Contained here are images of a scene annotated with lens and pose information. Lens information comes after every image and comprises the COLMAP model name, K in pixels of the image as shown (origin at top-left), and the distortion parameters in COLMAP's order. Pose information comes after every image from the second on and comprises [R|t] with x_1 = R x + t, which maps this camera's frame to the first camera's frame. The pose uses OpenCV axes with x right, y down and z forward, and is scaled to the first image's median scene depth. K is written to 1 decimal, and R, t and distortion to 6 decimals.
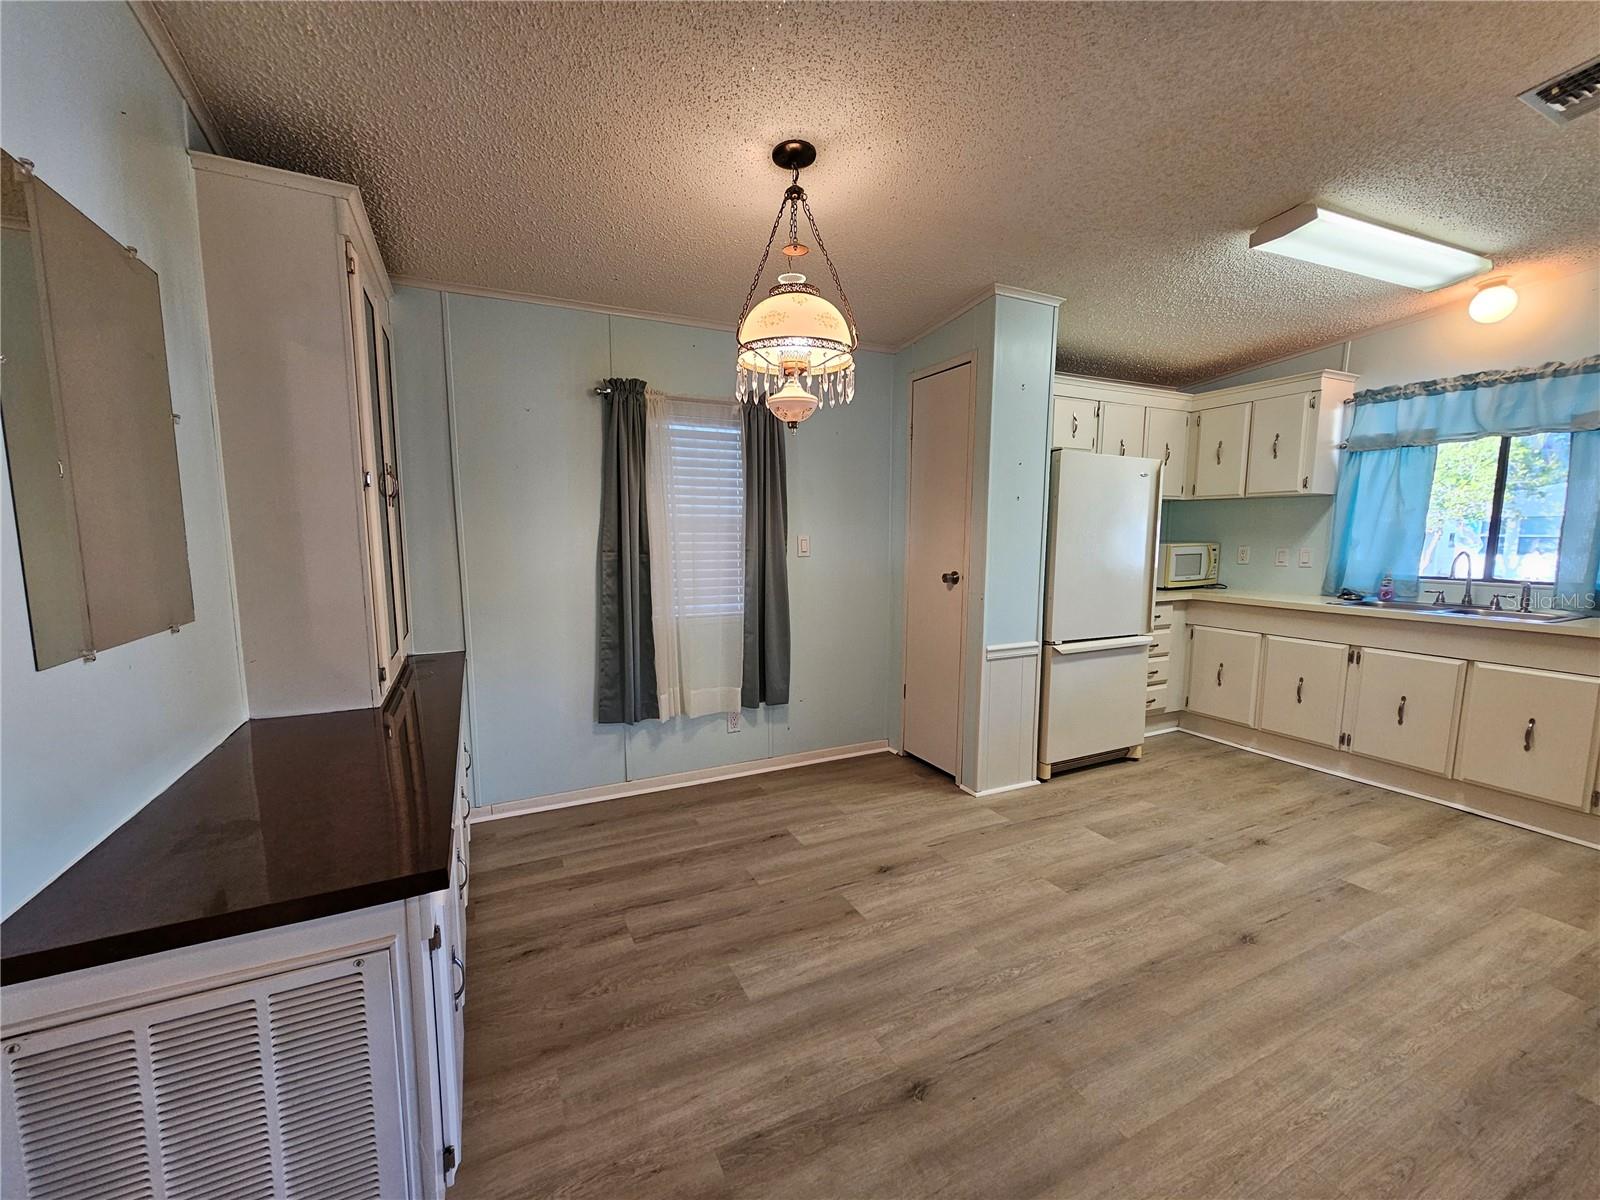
lens RADIAL K [[652.4, 0, 796.1], [0, 652.4, 613.2], [0, 0, 1]] dist [-0.002957, 0.001296]
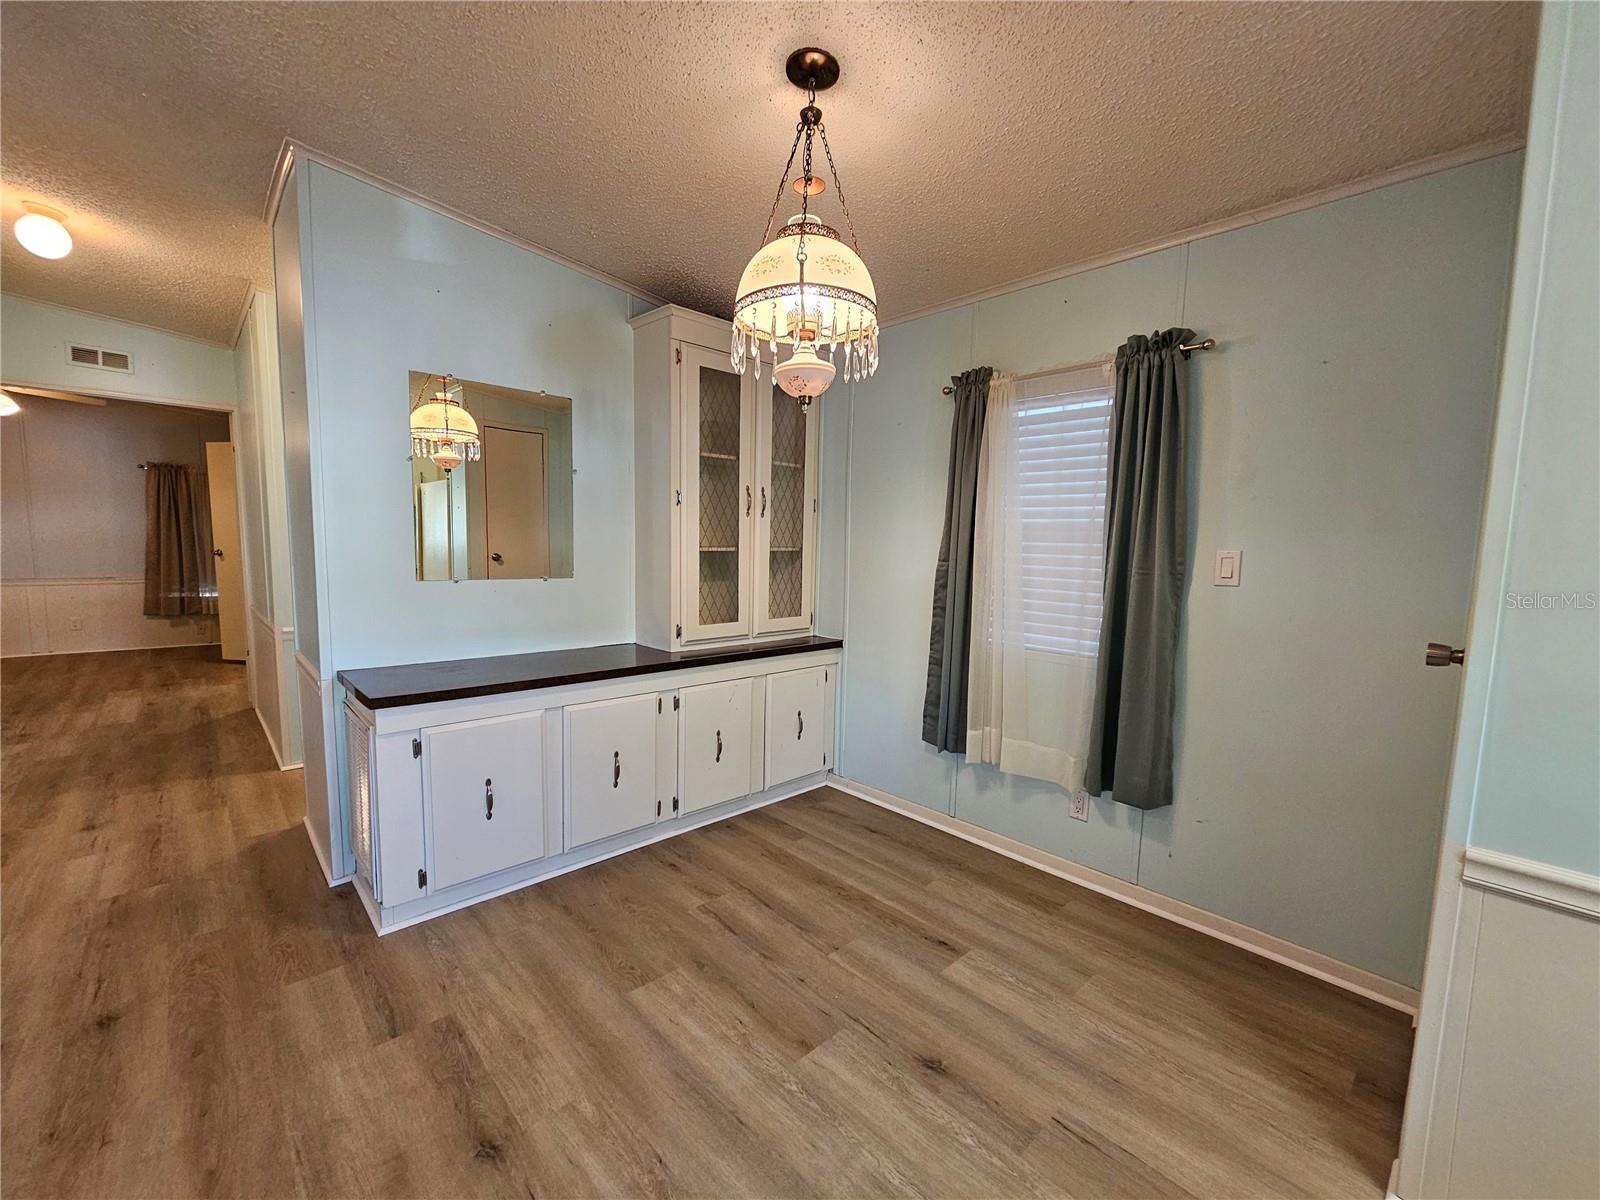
lens RADIAL K [[652.4, 0, 796.6], [0, 652.4, 611.8], [0, 0, 1]] dist [-0.002957, 0.001296]
pose [[0.299251, 0.106680, -0.948192, 0.550621], [-0.142292, 0.987608, 0.066207, -0.055945], [0.943505, 0.115107, 0.310723, 0.531216]]
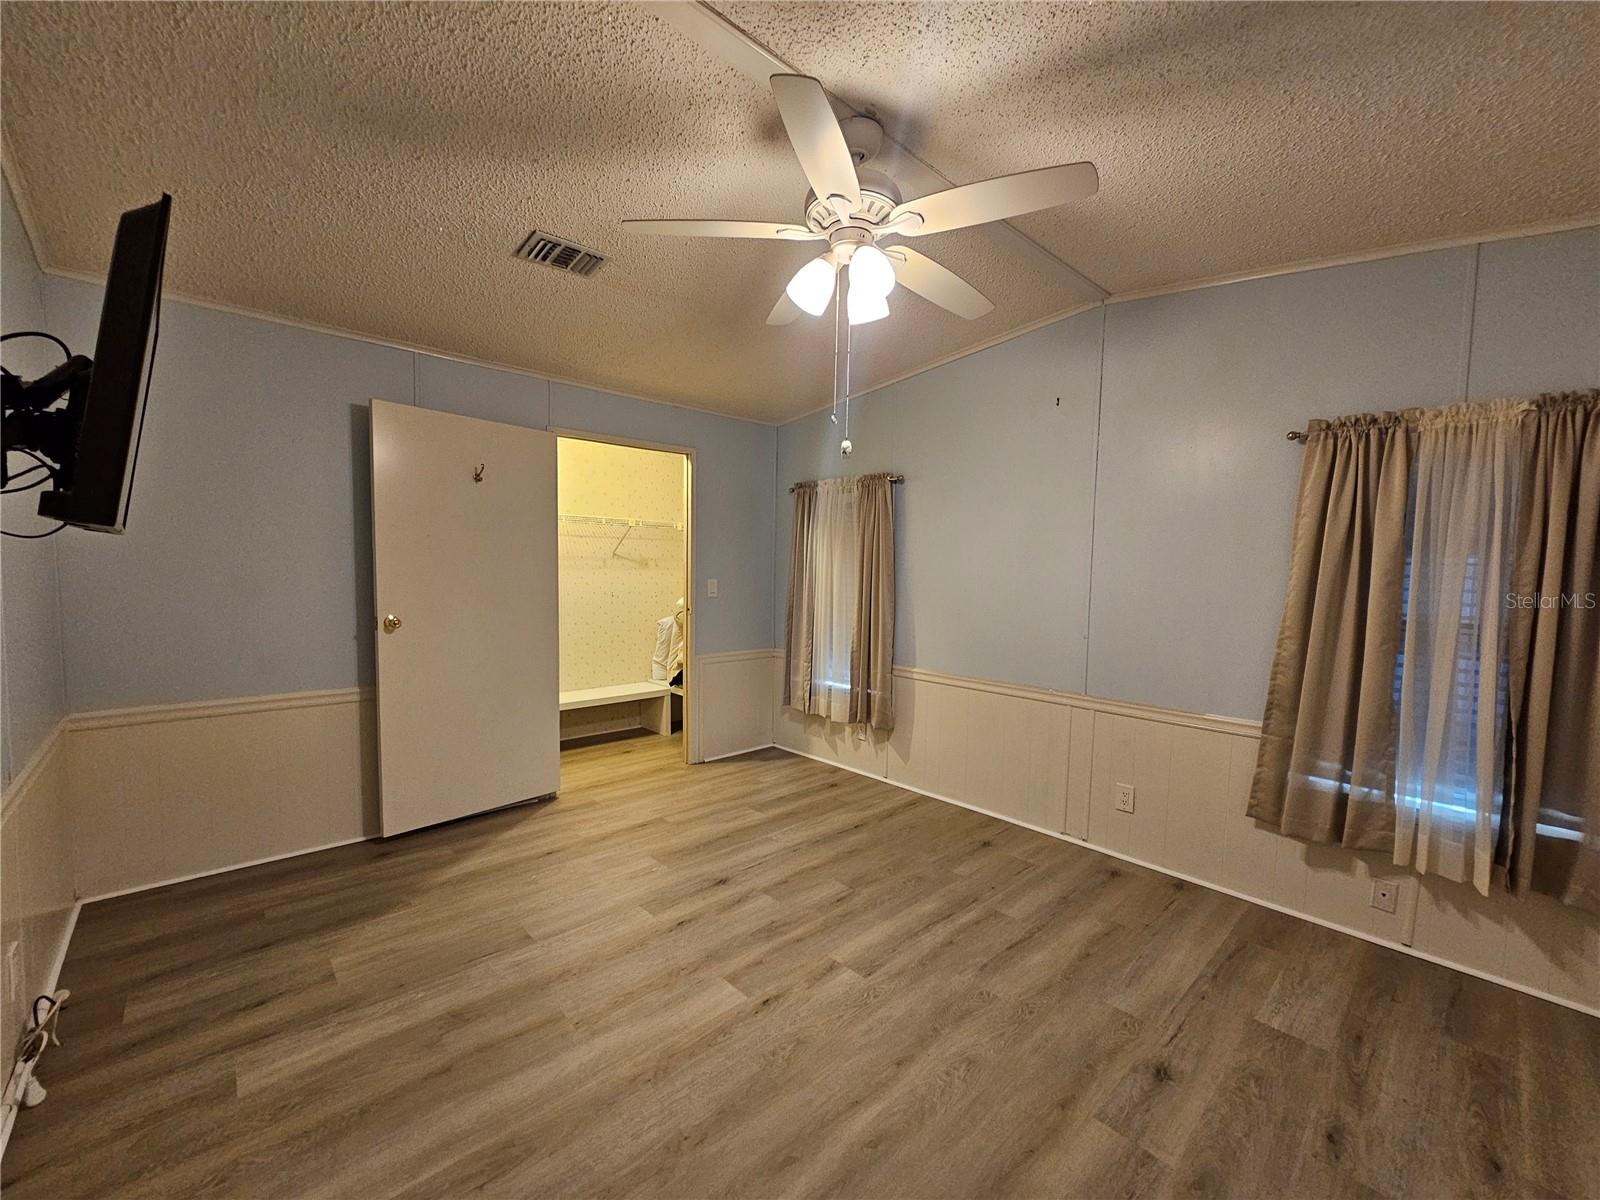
lens RADIAL K [[652.4, 0, 805.1], [0, 652.4, 595.6], [0, 0, 1]] dist [-0.002957, 0.001296]
pose [[-0.951436, -0.001585, -0.307842, -1.588931], [-0.060576, 0.981400, 0.182166, 0.014254], [0.301828, 0.191967, -0.933835, -0.382580]]
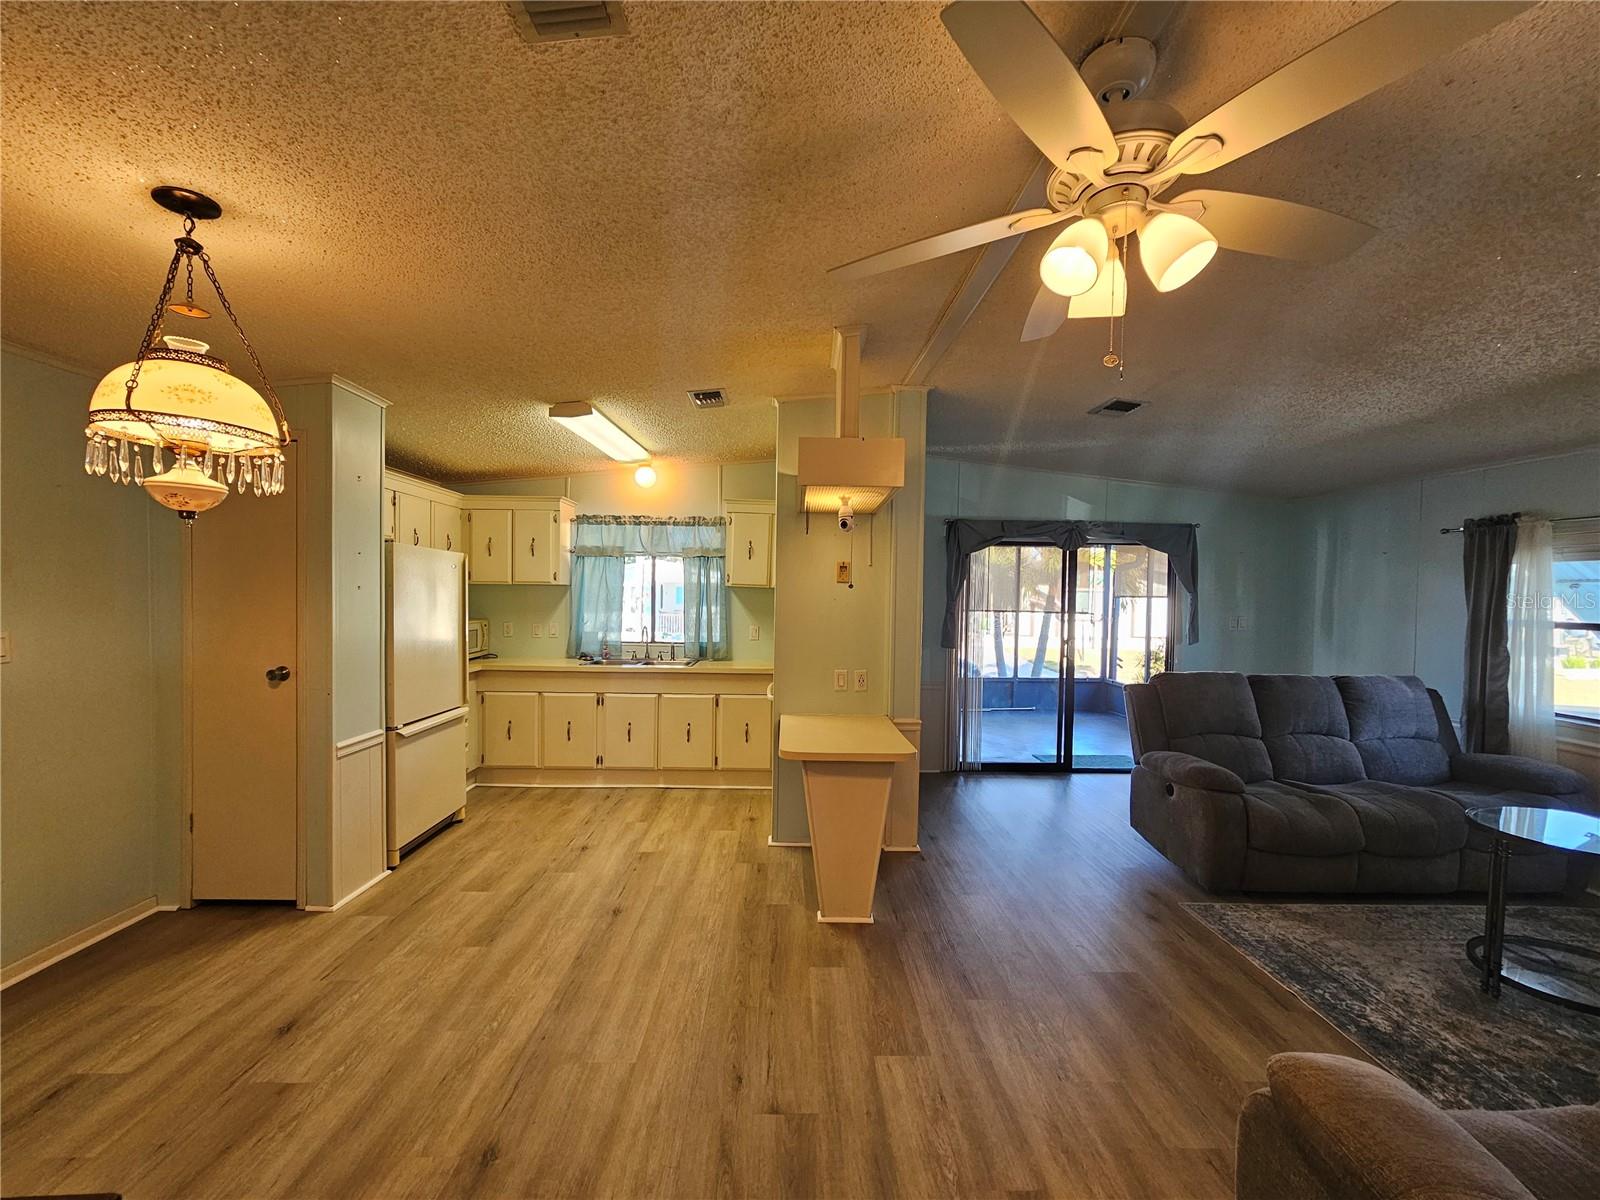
lens RADIAL K [[652.4, 0, 798.1], [0, 652.4, 614.8], [0, 0, 1]] dist [-0.002957, 0.001296]
pose [[0.415954, -0.018200, 0.909204, -0.296199], [0.096353, 0.995054, -0.024163, -0.049939], [-0.904267, 0.097655, 0.415650, -0.007840]]
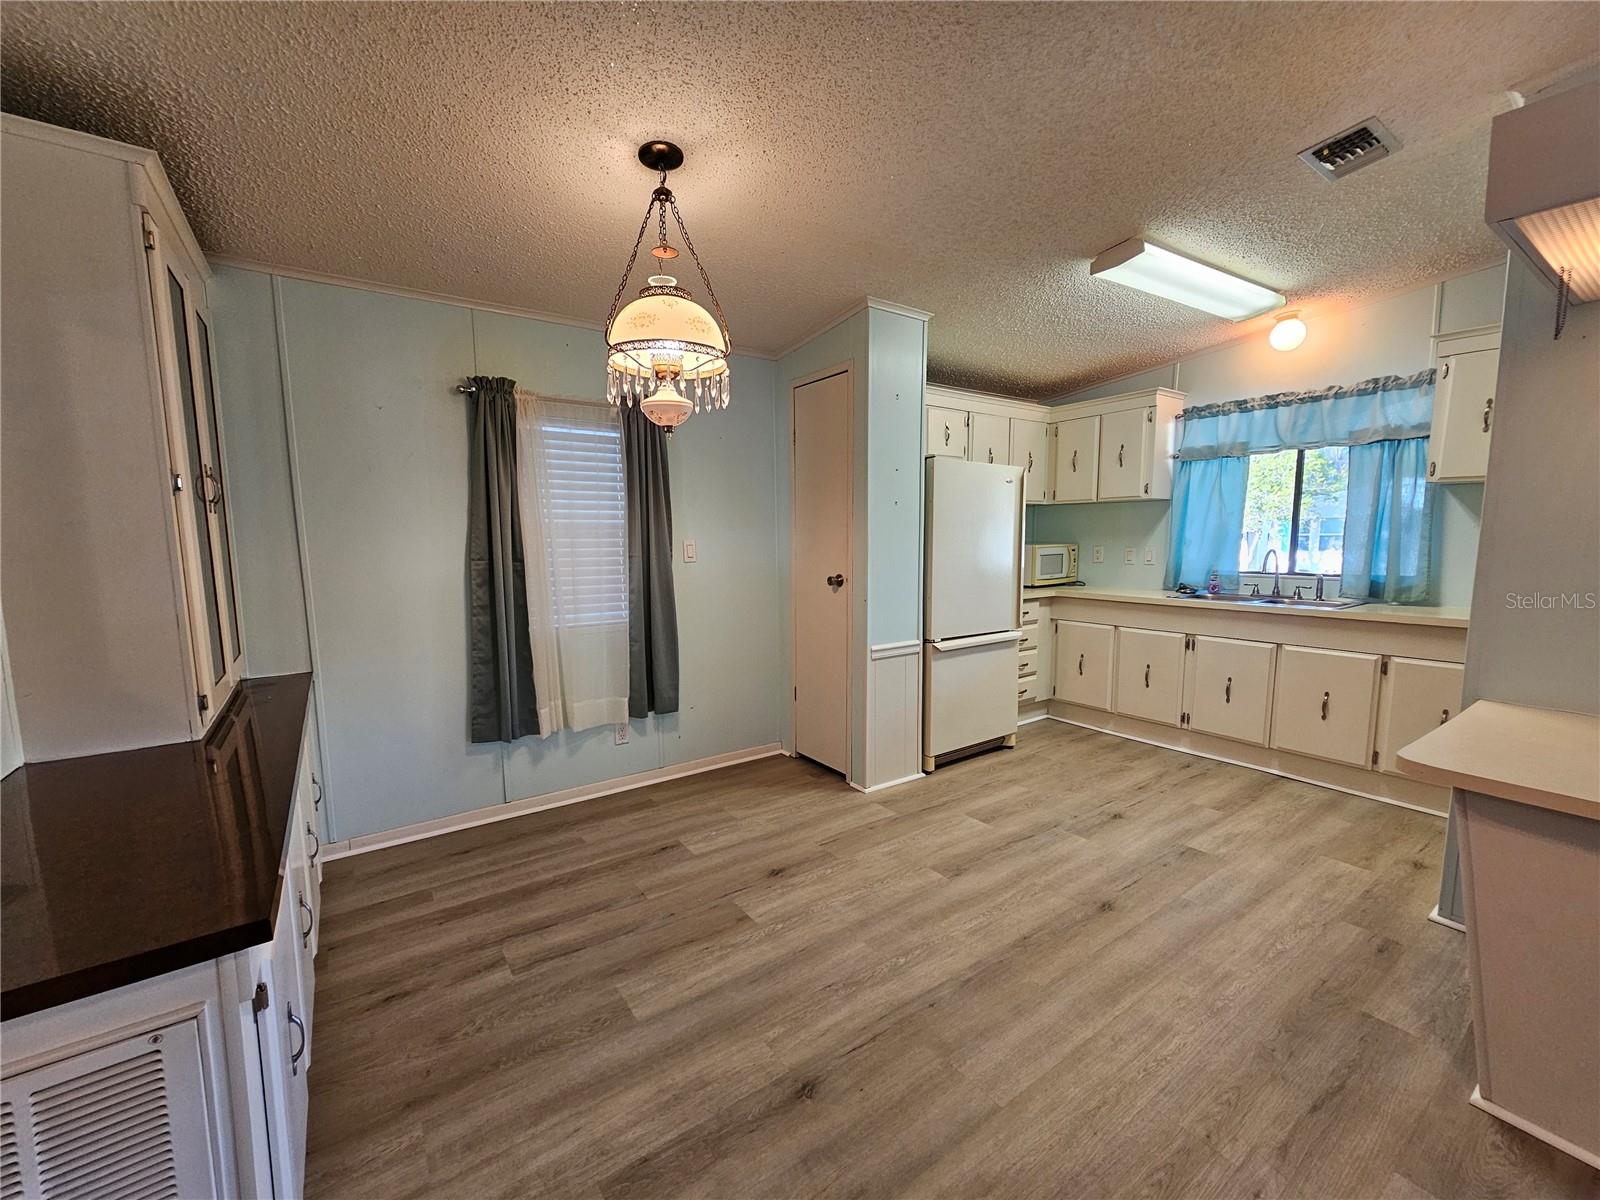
lens RADIAL K [[652.4, 0, 797.0], [0, 652.4, 612.8], [0, 0, 1]] dist [-0.002957, 0.001296]
pose [[0.987102, -0.027437, 0.157726, 0.016673], [0.028443, 0.999587, -0.004126, -0.001301], [-0.157548, 0.008559, 0.987474, -0.000418]]
